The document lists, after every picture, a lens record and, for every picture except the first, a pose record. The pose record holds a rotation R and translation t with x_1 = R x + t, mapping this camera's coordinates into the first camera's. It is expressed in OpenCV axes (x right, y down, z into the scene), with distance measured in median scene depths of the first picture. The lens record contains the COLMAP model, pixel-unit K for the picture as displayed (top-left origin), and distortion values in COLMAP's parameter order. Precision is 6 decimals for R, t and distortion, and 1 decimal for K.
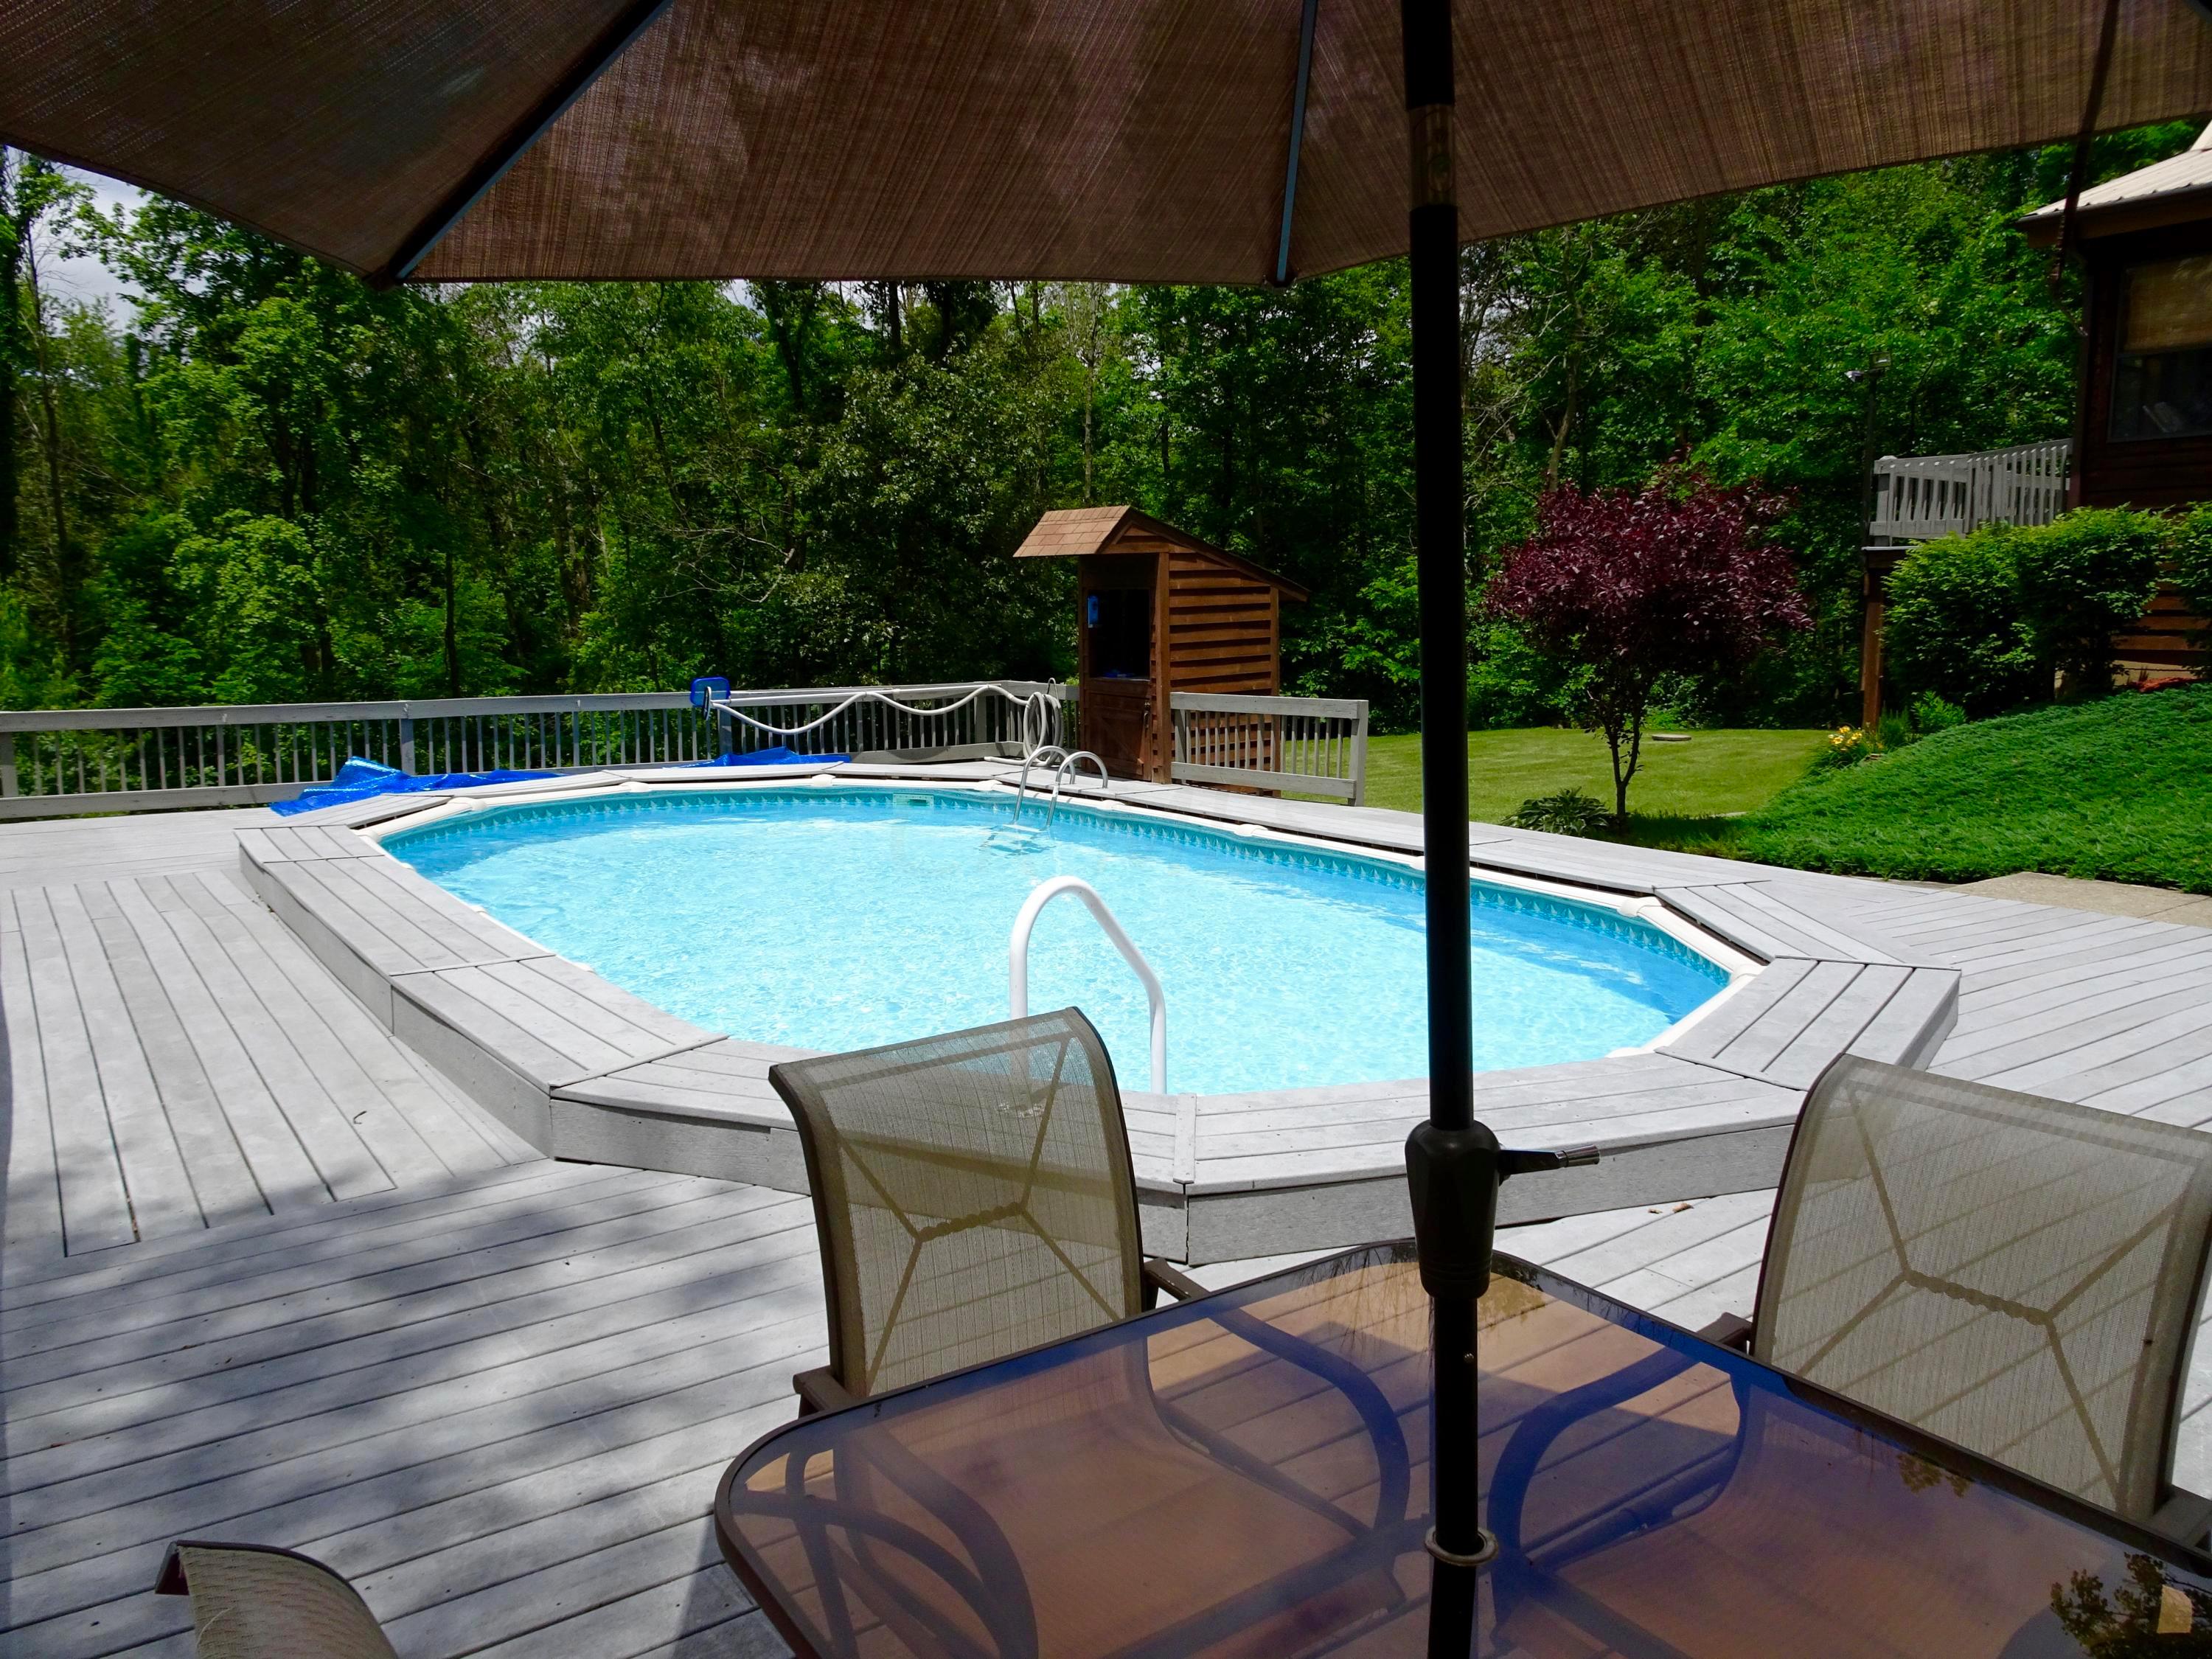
lens RADIAL K [[1571.5, 0, 1105.7], [0, 1571.5, 829.3], [0, 0, 1]] dist [-0.001407, 0.009937]
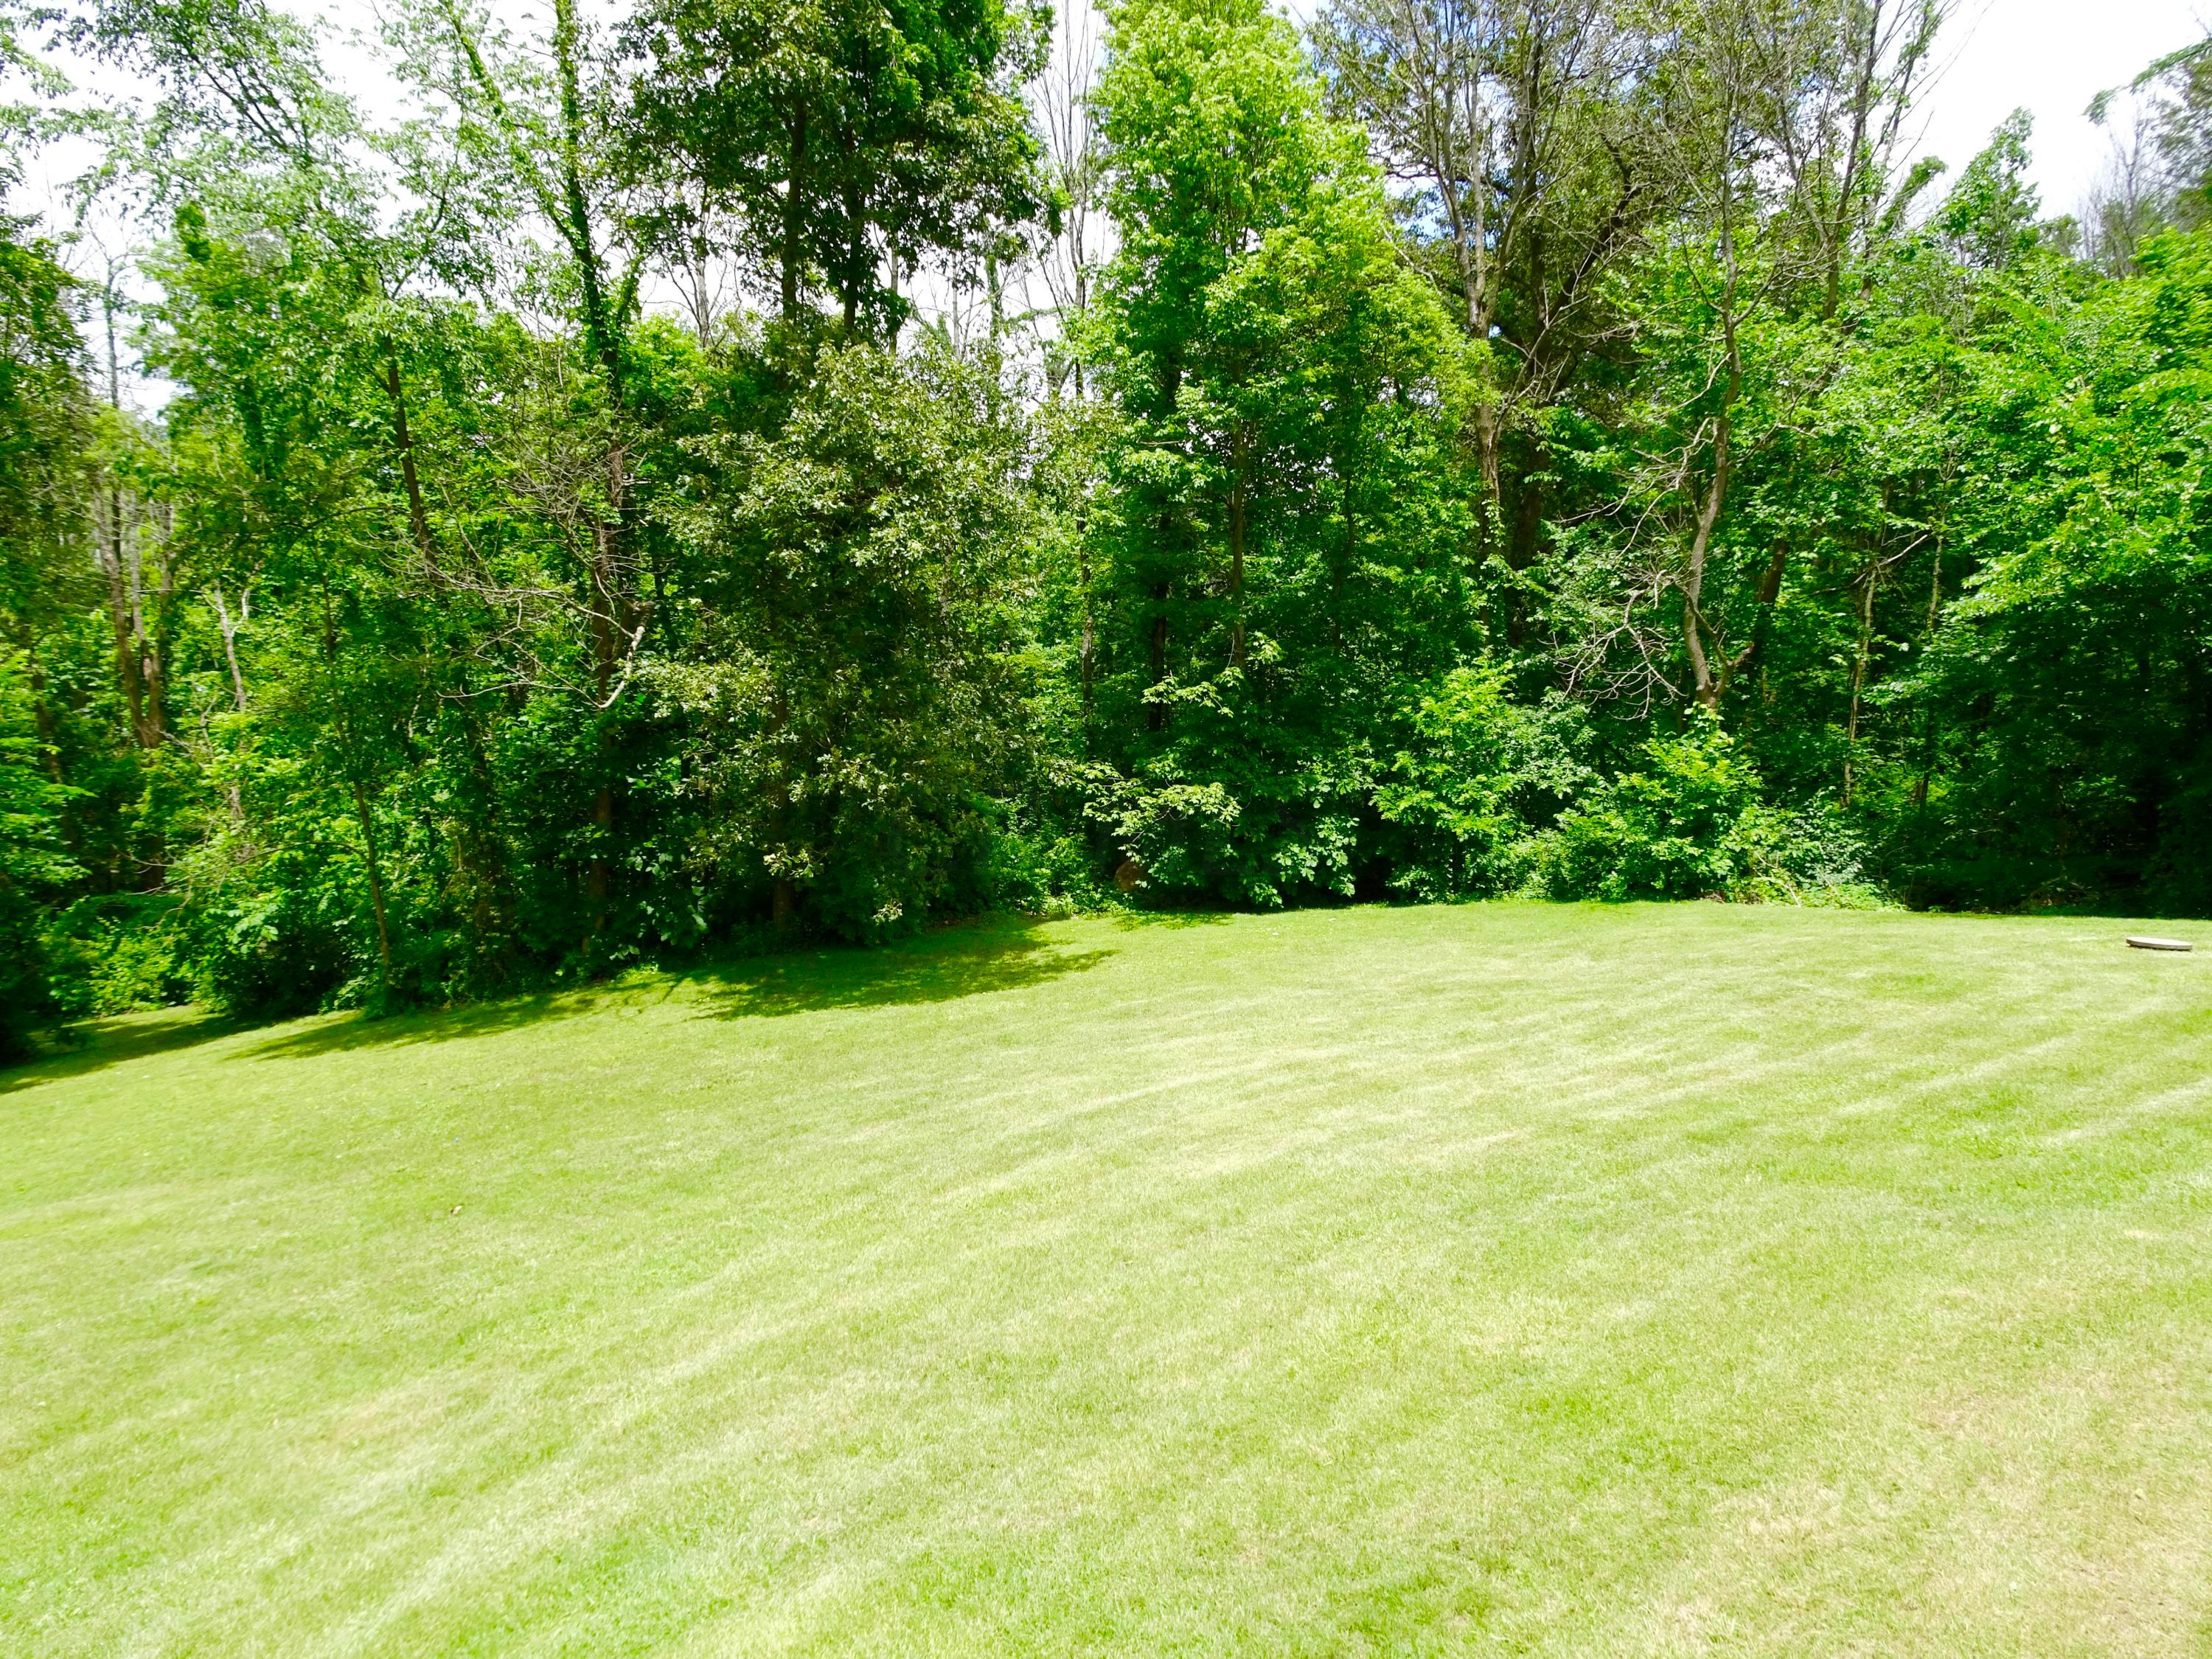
lens RADIAL K [[1571.5, 0, 1105.6], [0, 1571.5, 830.0], [0, 0, 1]] dist [-0.001407, 0.009937]
pose [[0.962555, 0.003447, 0.271065, -0.179211], [0.015471, 0.997591, -0.067621, -0.046864], [-0.270645, 0.069283, 0.960183, 0.315919]]
